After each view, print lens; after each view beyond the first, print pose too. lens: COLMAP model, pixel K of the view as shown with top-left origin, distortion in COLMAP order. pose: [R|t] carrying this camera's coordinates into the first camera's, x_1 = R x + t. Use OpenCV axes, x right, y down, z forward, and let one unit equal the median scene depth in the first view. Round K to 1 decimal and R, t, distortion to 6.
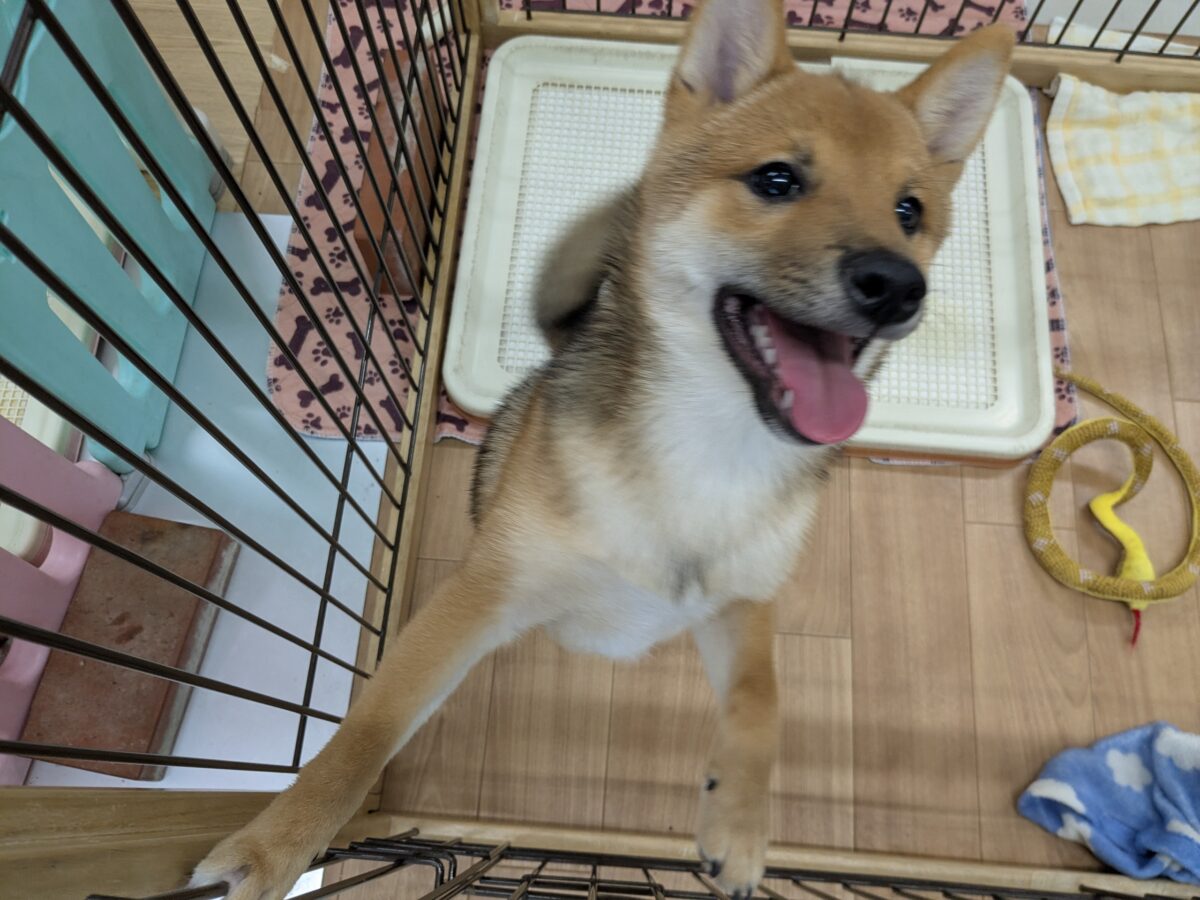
lens RADIAL K [[946.5, 0, 600.0], [0, 946.5, 450.0], [0, 0, 1]] dist [0.014289, -0.048879]
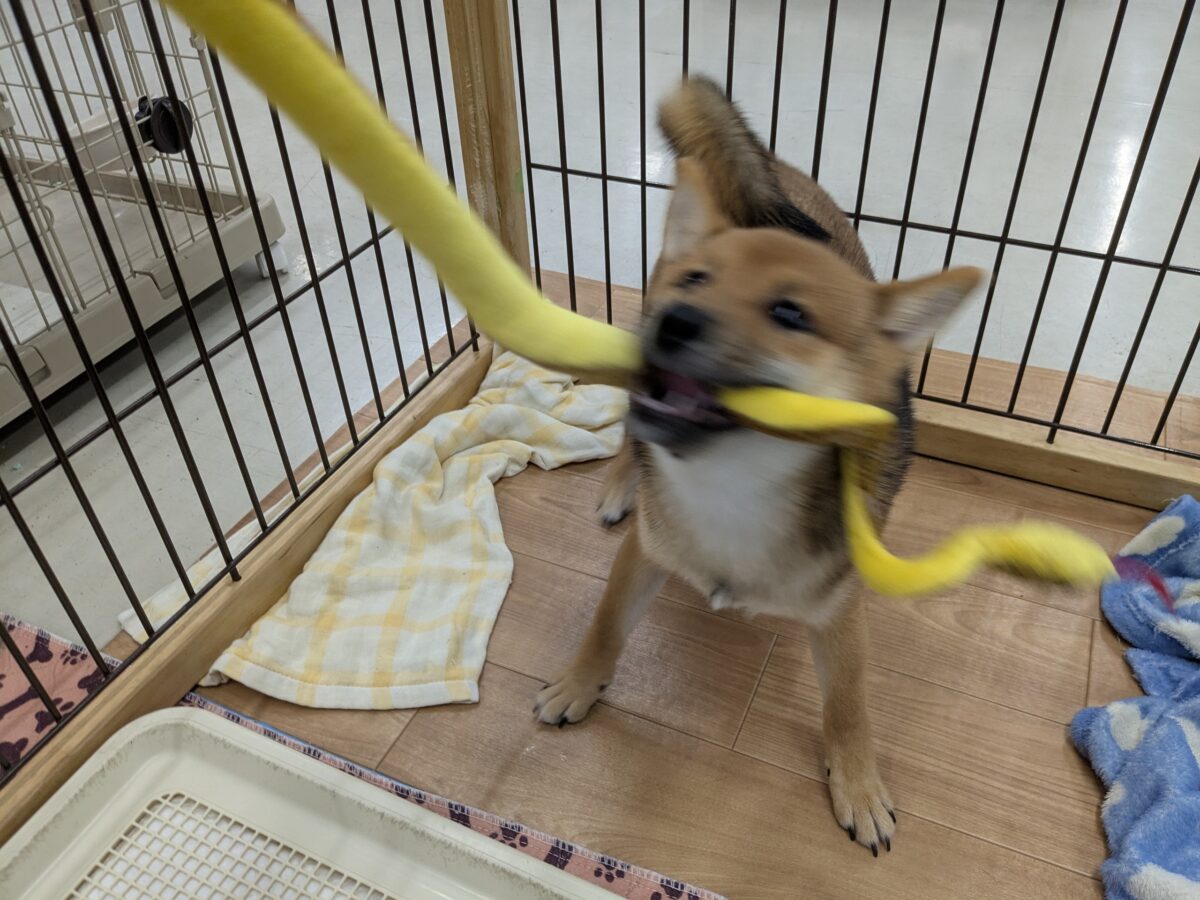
lens RADIAL K [[946.5, 0, 620.9], [0, 946.5, 444.9], [0, 0, 1]] dist [0.014289, -0.048879]
pose [[0.341418, -0.587689, 0.733523, 0.202470], [0.895288, 0.440949, -0.063429, -0.166576], [-0.286170, 0.678370, 0.676699, 0.398506]]
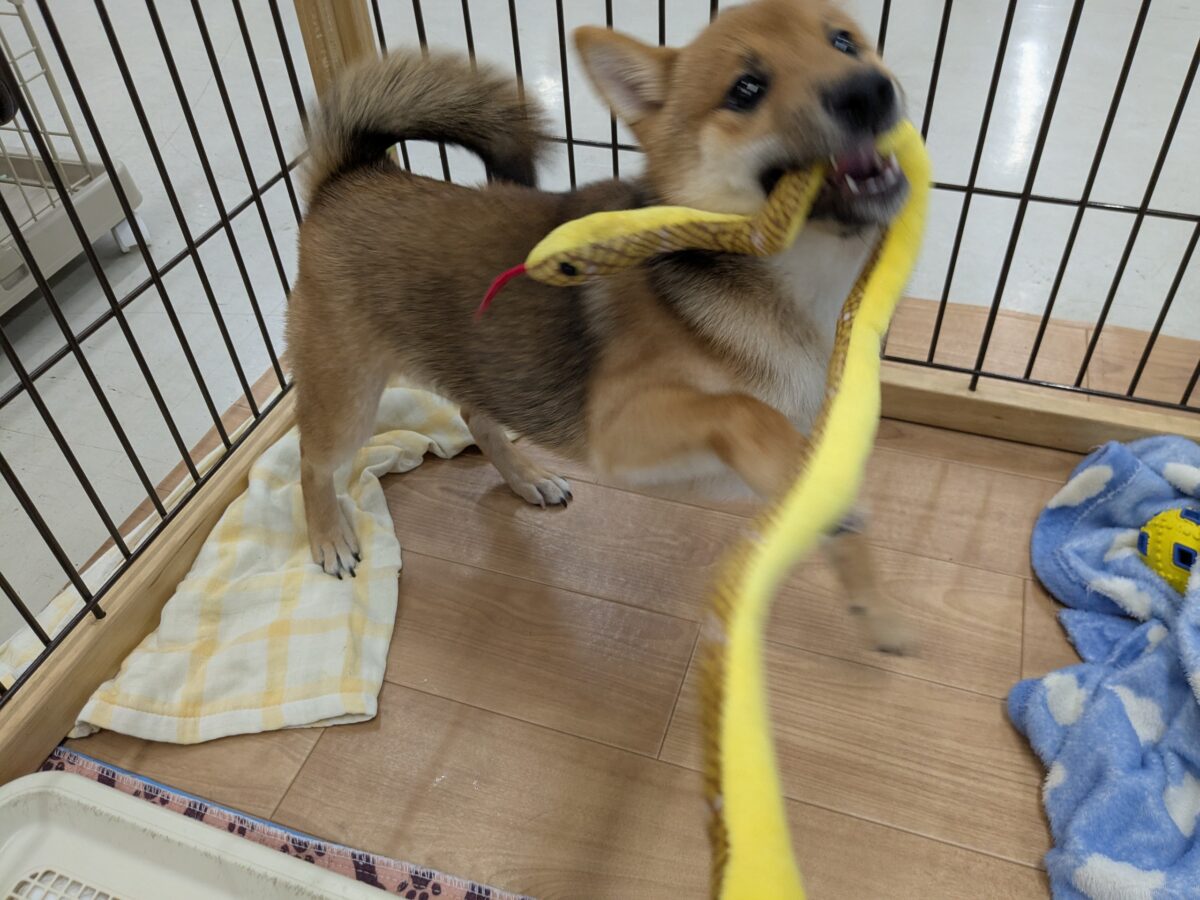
lens RADIAL K [[946.5, 0, 623.9], [0, 946.5, 429.8], [0, 0, 1]] dist [0.014289, -0.048879]
pose [[0.244724, -0.657818, 0.712310, 0.280497], [0.926202, 0.375915, 0.028948, -0.164360], [-0.286810, 0.652658, 0.701268, 0.400300]]
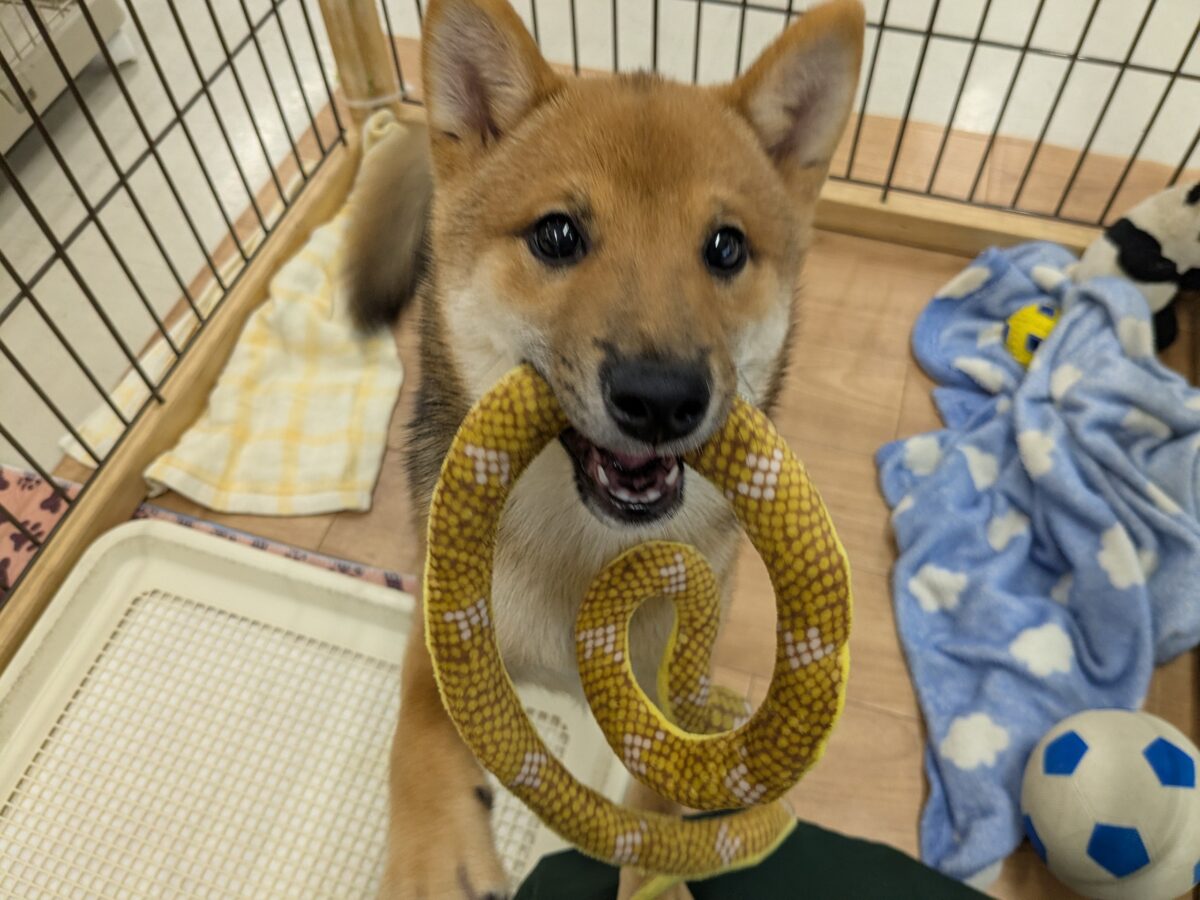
lens RADIAL K [[946.5, 0, 600.0], [0, 946.5, 436.8], [0, 0, 1]] dist [0.014289, -0.048879]
pose [[0.227731, -0.806316, 0.545888, 0.194098], [0.929053, 0.347783, 0.126123, -0.174732], [-0.291545, 0.478437, 0.828311, 0.283095]]
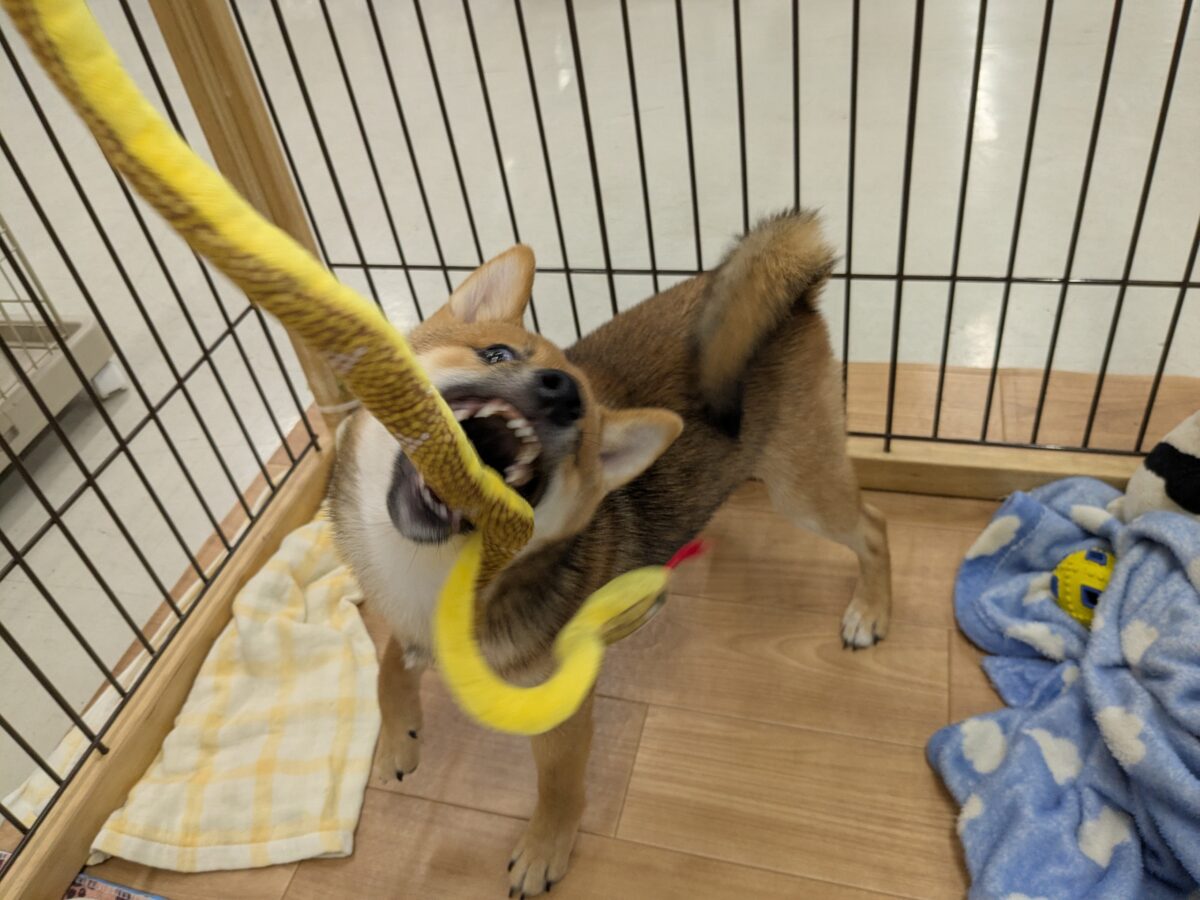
lens RADIAL K [[946.5, 0, 570.1], [0, 946.5, 447.1], [0, 0, 1]] dist [0.014289, -0.048879]
pose [[0.205713, -0.659551, 0.722962, 0.276555], [0.962326, 0.270554, -0.026999, -0.133602], [-0.177793, 0.701279, 0.690360, 0.321188]]
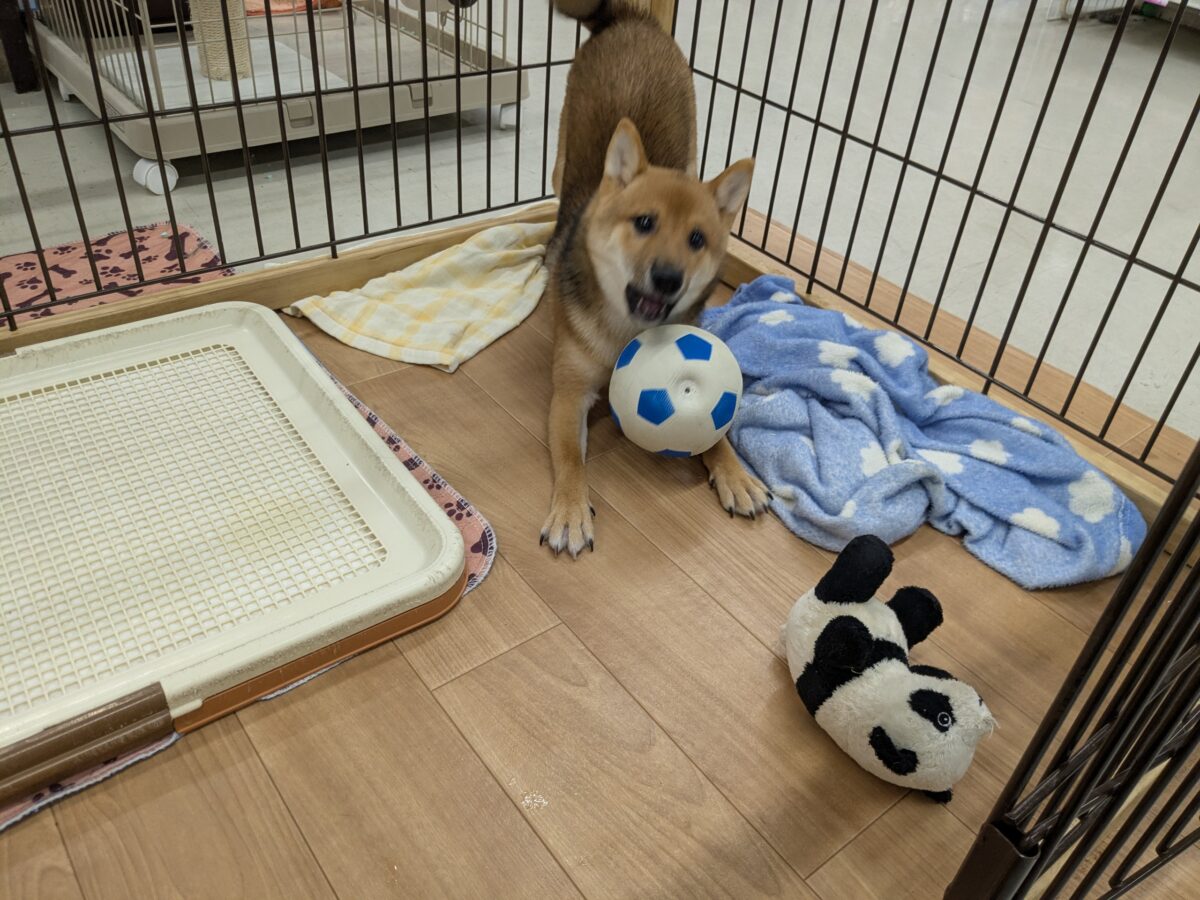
lens RADIAL K [[946.5, 0, 625.1], [0, 946.5, 434.6], [0, 0, 1]] dist [0.014289, -0.048879]
pose [[0.733288, -0.353739, 0.580653, 0.138308], [0.609520, 0.720434, -0.330848, 0.230396], [-0.301288, 0.596526, 0.743896, 0.297367]]
